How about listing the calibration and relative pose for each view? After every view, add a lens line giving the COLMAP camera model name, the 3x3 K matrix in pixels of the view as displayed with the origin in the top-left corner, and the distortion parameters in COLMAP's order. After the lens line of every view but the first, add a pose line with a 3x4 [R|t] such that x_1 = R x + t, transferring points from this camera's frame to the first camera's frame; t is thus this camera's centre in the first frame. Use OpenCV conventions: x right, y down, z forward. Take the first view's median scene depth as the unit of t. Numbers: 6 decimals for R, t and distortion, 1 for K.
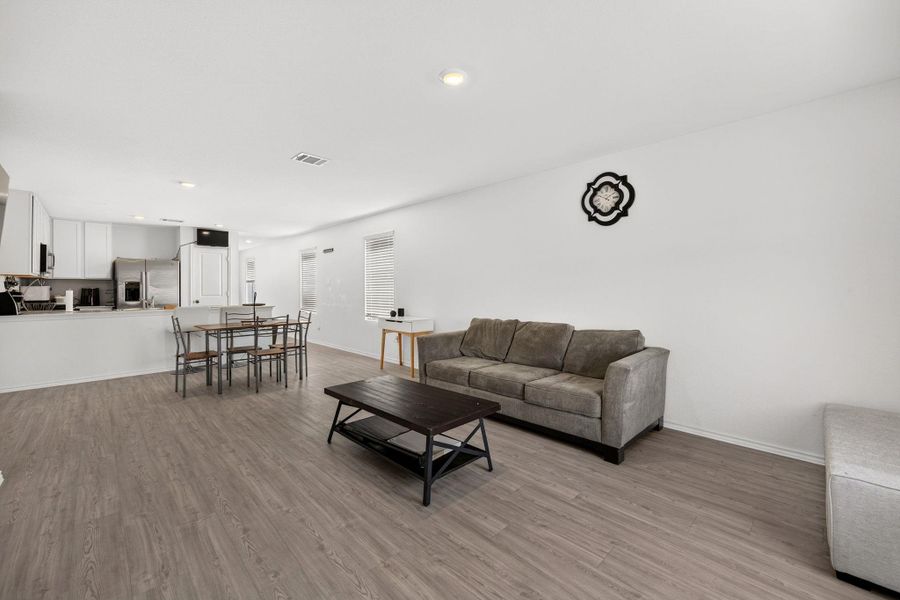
lens RADIAL K [[364.8, 0, 450.2], [0, 364.8, 290.8], [0, 0, 1]] dist [0.000107, 0.000452]
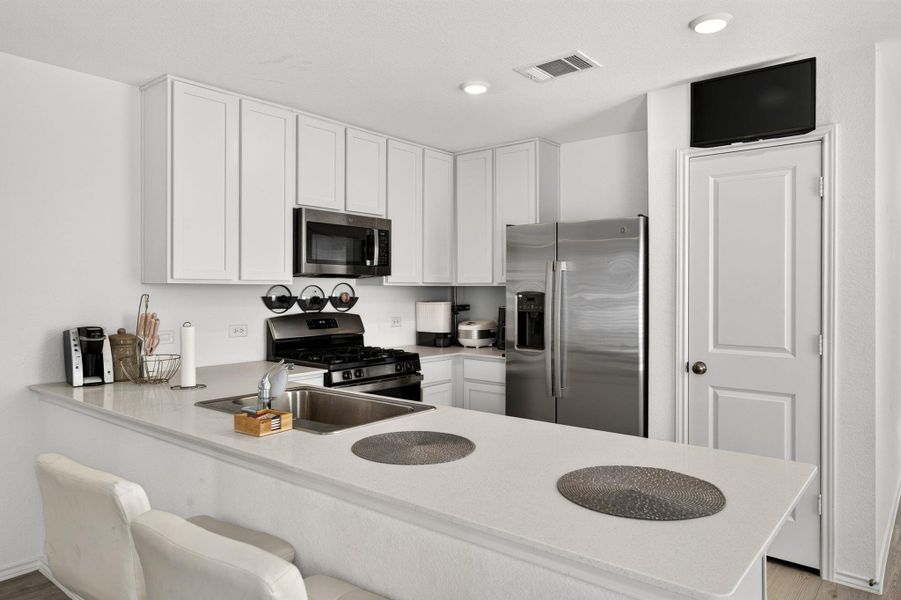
lens RADIAL K [[594.7, 0, 452.2], [0, 594.7, 288.9], [0, 0, 1]] dist [0.000809, -0.000080]
pose [[0.110063, 0.003909, -0.993917, -0.446212], [-0.008036, 0.999963, 0.003043, -0.039683], [0.993892, 0.007653, 0.110091, 1.180440]]
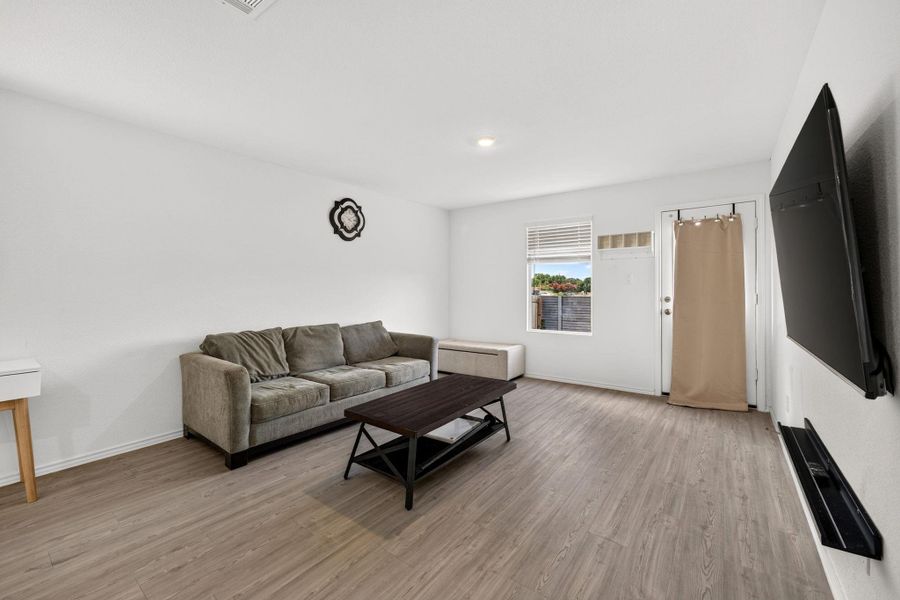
lens RADIAL K [[367.1, 0, 453.7], [0, 367.1, 291.1], [0, 0, 1]] dist [-0.000388, 0.000186]
pose [[-0.161380, 0.002122, 0.986890, -0.590377], [0.010143, 0.999948, -0.000492, -0.001948], [-0.986840, 0.009930, -0.161393, 0.580044]]
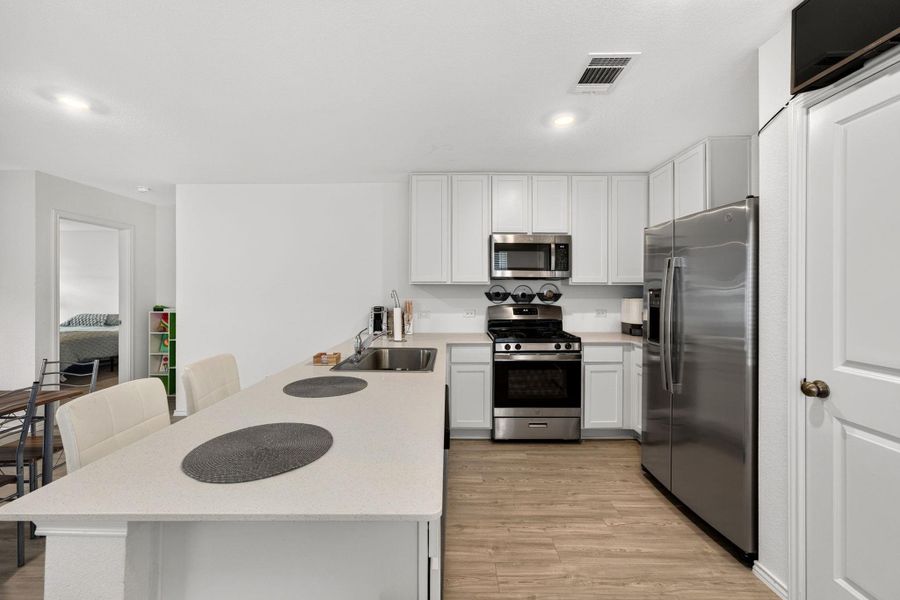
lens RADIAL K [[367.1, 0, 453.7], [0, 367.1, 291.1], [0, 0, 1]] dist [-0.000388, 0.000186]
pose [[-0.694708, 0.005286, -0.719272, -0.638954], [-0.003615, 0.999935, 0.010841, -0.036495], [0.719283, 0.010131, -0.694644, 1.507118]]
